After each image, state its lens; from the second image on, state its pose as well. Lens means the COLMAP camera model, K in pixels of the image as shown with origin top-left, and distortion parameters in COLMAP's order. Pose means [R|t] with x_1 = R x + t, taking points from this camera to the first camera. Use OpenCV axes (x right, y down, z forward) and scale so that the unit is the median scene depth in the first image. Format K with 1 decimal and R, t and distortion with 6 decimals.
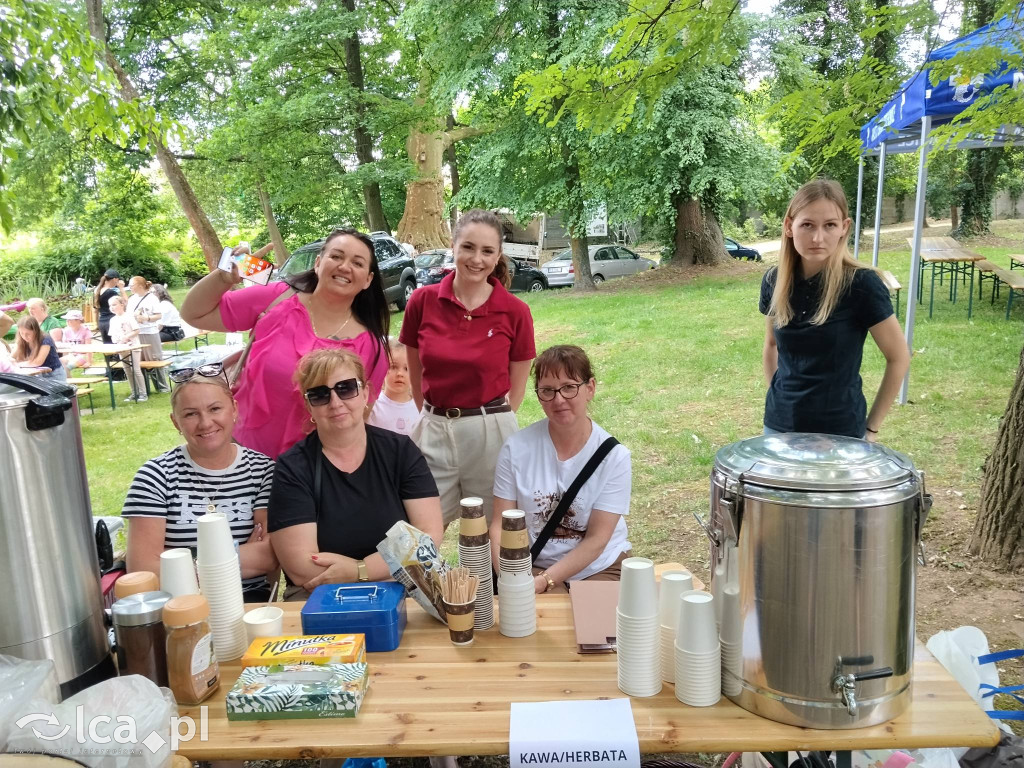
lens RADIAL K [[853.3, 0, 512.0], [0, 853.3, 384.0], [0, 0, 1]] dist [0.081405, -0.161760]
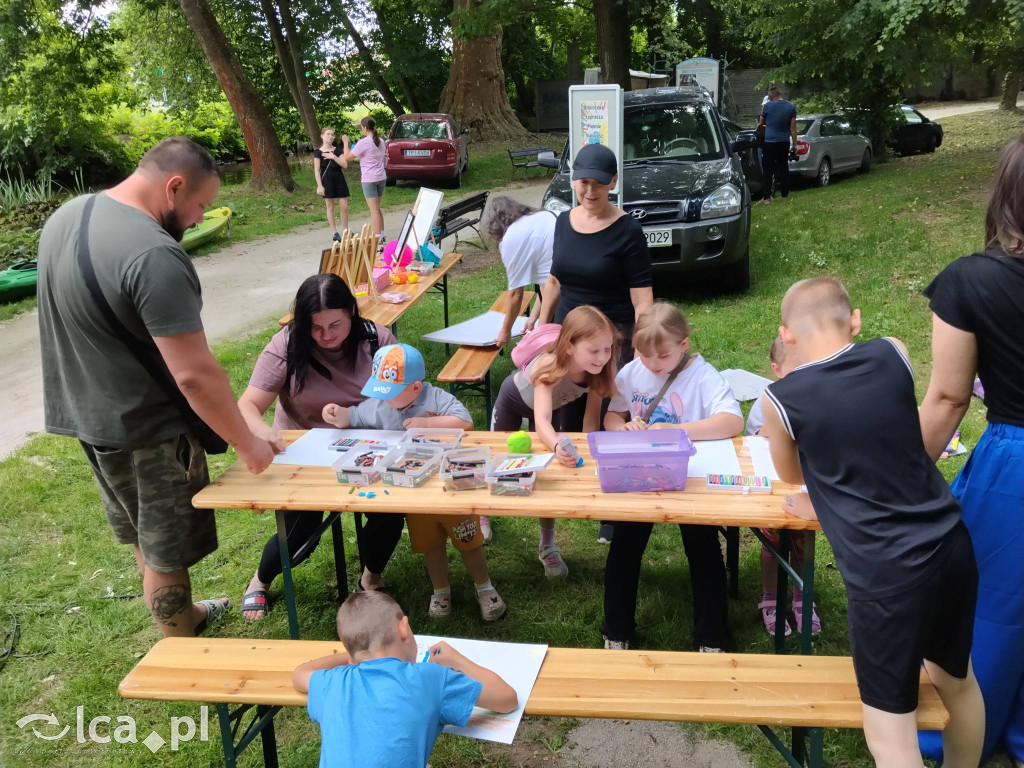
lens RADIAL K [[853.3, 0, 512.0], [0, 853.3, 384.0], [0, 0, 1]] dist [0.081405, -0.161760]
pose [[0.993304, -0.037766, 0.109182, -0.185612], [0.023677, 0.991547, 0.127569, -0.032450], [-0.113077, -0.124130, 0.985802, 0.251166]]
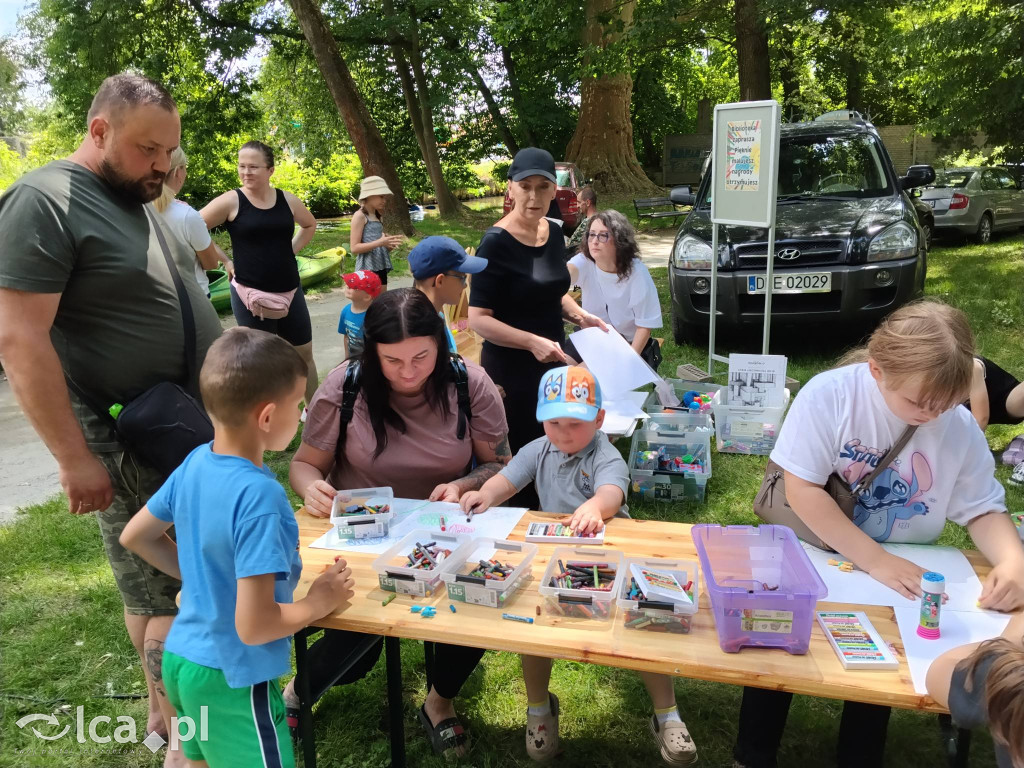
lens RADIAL K [[853.3, 0, 512.0], [0, 853.3, 384.0], [0, 0, 1]] dist [0.081405, -0.161760]
pose [[0.999695, 0.012822, -0.021110, -0.184404], [-0.011509, 0.998059, 0.061195, -0.029059], [0.021854, -0.060934, 0.997903, 0.280347]]
